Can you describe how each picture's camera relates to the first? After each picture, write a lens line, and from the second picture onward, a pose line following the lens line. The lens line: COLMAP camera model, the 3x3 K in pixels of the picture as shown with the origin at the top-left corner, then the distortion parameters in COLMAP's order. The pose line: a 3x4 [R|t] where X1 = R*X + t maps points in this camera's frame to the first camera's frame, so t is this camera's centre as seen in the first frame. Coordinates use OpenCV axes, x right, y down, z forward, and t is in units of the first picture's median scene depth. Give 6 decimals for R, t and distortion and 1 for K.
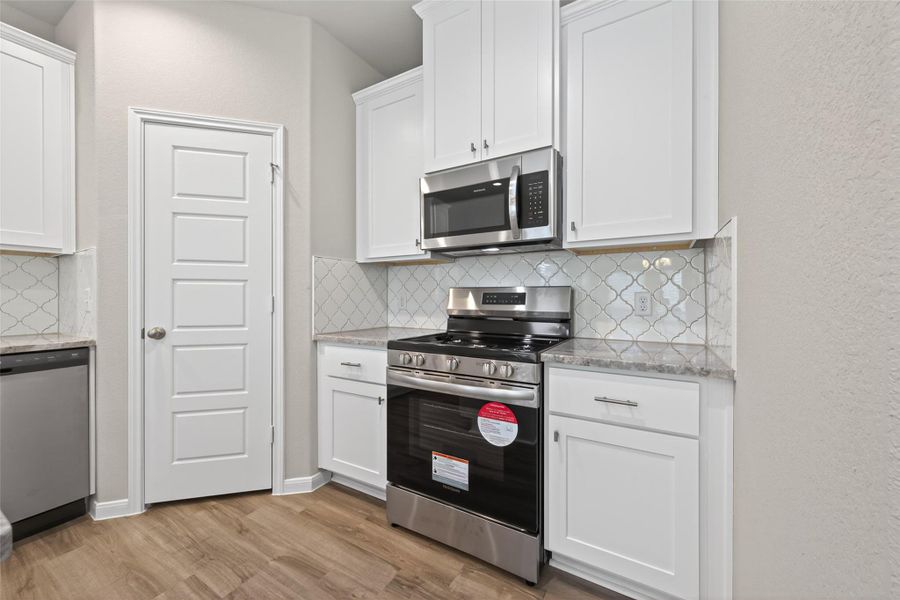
lens RADIAL K [[346.3, 0, 447.8], [0, 346.3, 299.9], [0, 0, 1]] dist [0.009817, -0.000373]
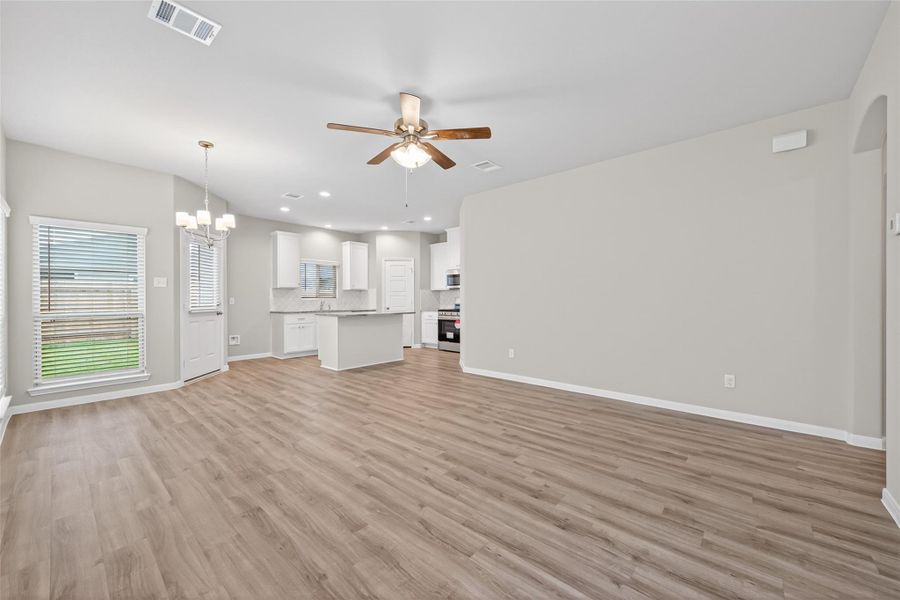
lens RADIAL K [[346.3, 0, 449.4], [0, 346.3, 301.3], [0, 0, 1]] dist [0.009817, -0.000373]
pose [[0.981489, -0.002347, -0.191503, 0.771790], [0.001957, 0.999996, -0.002227, 0.019752], [0.191508, 0.001811, 0.981489, -3.130148]]
